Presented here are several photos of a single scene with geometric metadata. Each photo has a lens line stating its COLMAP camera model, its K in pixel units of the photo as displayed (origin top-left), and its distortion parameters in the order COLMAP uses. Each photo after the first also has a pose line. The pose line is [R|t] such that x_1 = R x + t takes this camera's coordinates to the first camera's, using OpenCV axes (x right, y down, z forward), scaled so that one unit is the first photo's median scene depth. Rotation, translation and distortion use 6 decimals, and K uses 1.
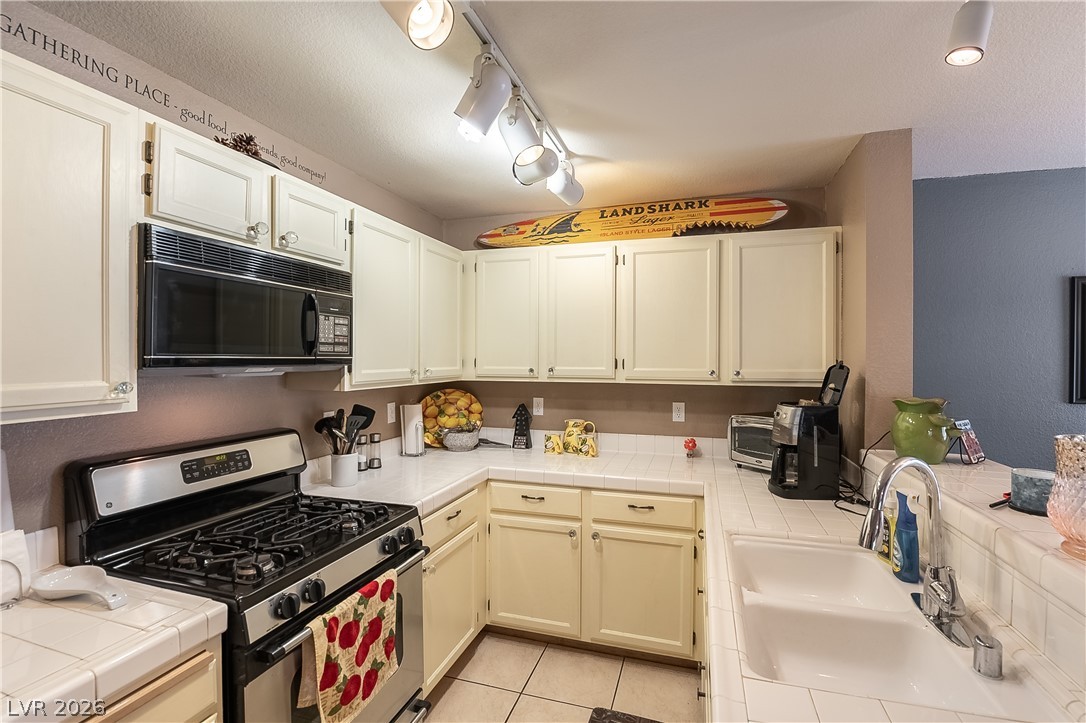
lens RADIAL K [[481.1, 0, 554.0], [0, 481.1, 359.2], [0, 0, 1]] dist [-0.005059, -0.006787]
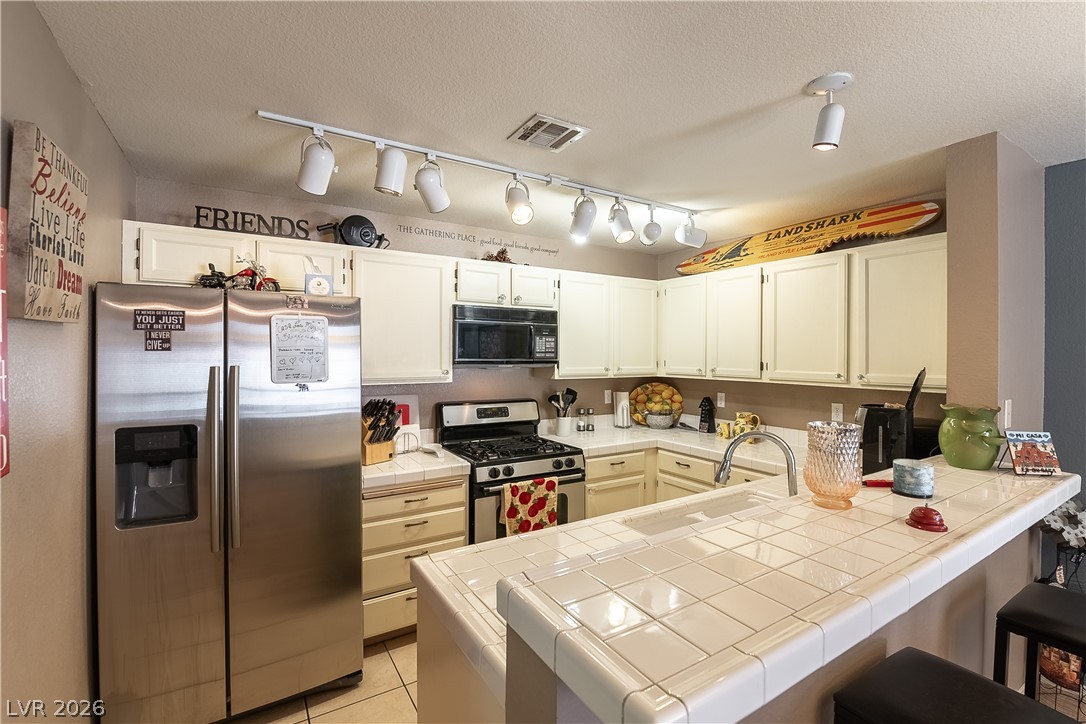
lens RADIAL K [[481.1, 0, 548.4], [0, 481.1, 354.6], [0, 0, 1]] dist [-0.005059, -0.006787]
pose [[0.758378, 0.002564, -0.651810, 0.659182], [-0.006265, 0.999975, -0.003355, -0.015436], [0.651785, 0.006628, 0.758375, -0.323544]]
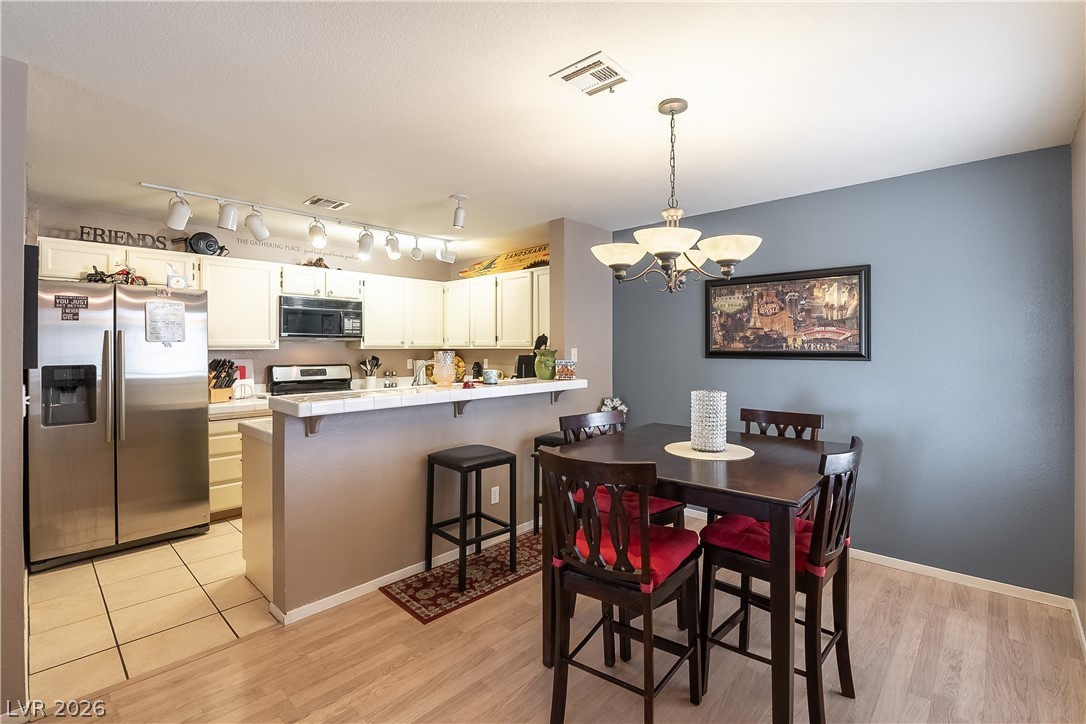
lens RADIAL K [[481.1, 0, 561.3], [0, 481.1, 344.9], [0, 0, 1]] dist [-0.005059, -0.006787]
pose [[0.906152, -0.007341, -0.422889, 1.527806], [0.002750, 0.999930, -0.011466, 0.076107], [0.422944, 0.009227, 0.906109, -0.807113]]
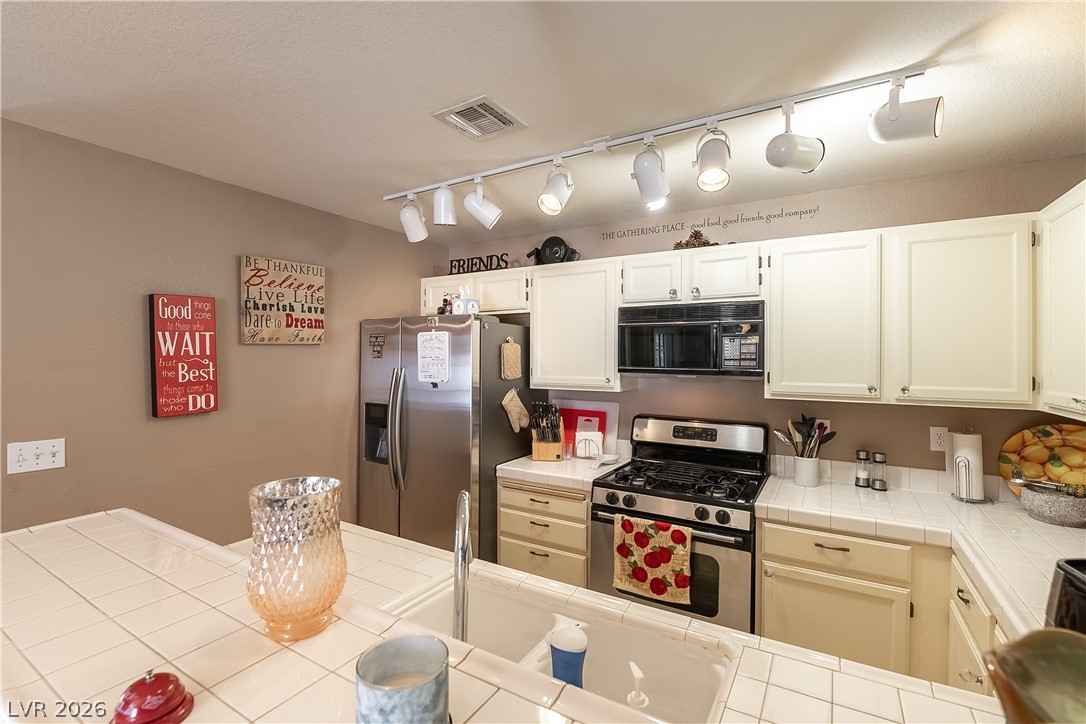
lens RADIAL K [[481.1, 0, 547.2], [0, 481.1, 355.9], [0, 0, 1]] dist [-0.005059, -0.006787]
pose [[-0.238482, -0.006514, -0.971125, 0.848546], [-0.011622, 0.999925, -0.003854, -0.028141], [0.971077, 0.010367, -0.238539, 0.734234]]
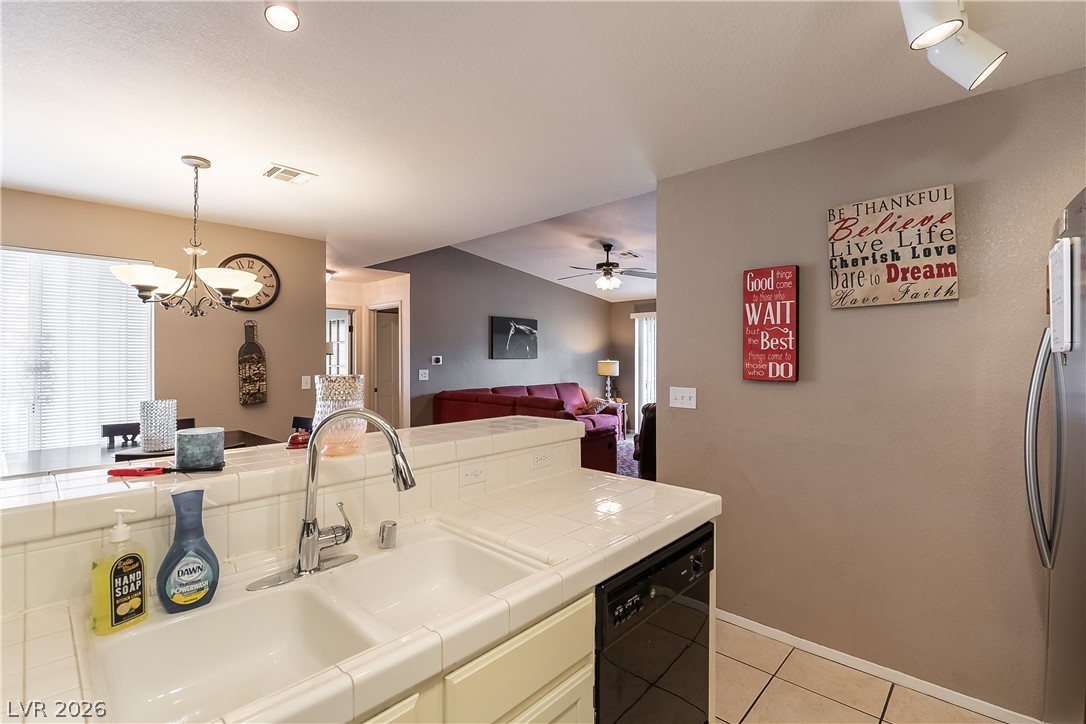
lens RADIAL K [[481.1, 0, 554.2], [0, 481.1, 356.1], [0, 0, 1]] dist [-0.005059, -0.006787]
pose [[-0.899597, -0.002889, 0.436711, -0.062542], [0.000518, 0.999970, 0.007683, 0.043464], [-0.436720, 0.007138, -0.899569, 0.941826]]
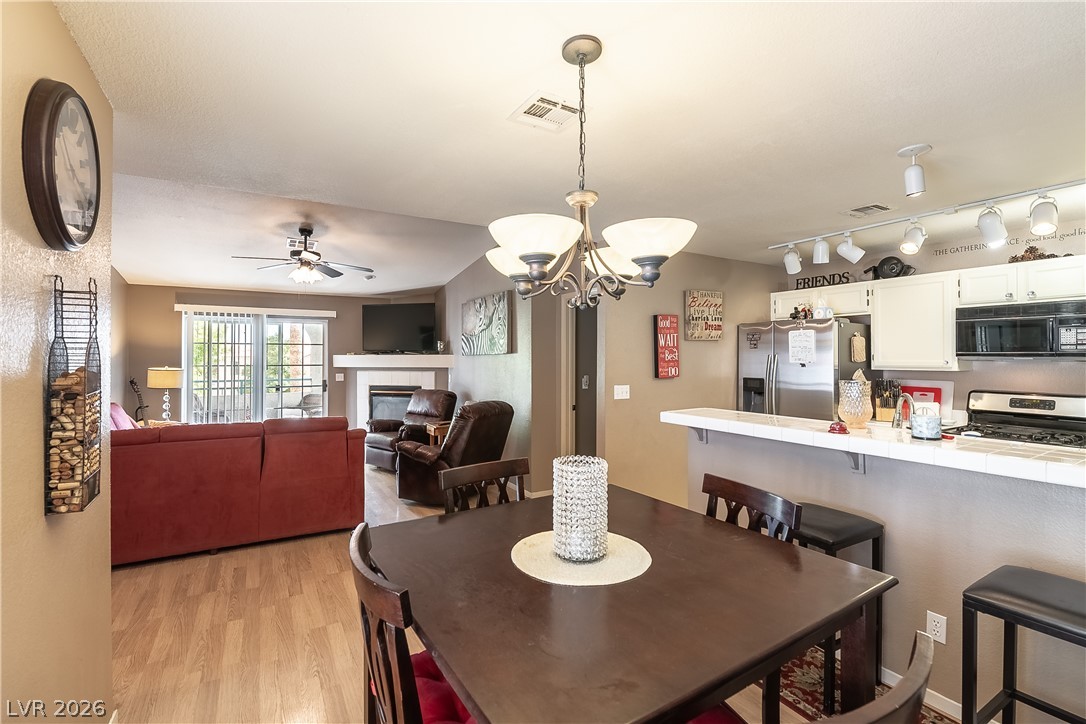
lens RADIAL K [[481.1, 0, 539.2], [0, 481.1, 353.3], [0, 0, 1]] dist [-0.005059, -0.006787]
pose [[-0.681439, -0.009770, -0.731809, 1.893930], [-0.008080, 0.999950, -0.005827, 0.022901], [0.731830, 0.001942, -0.681484, 0.682122]]
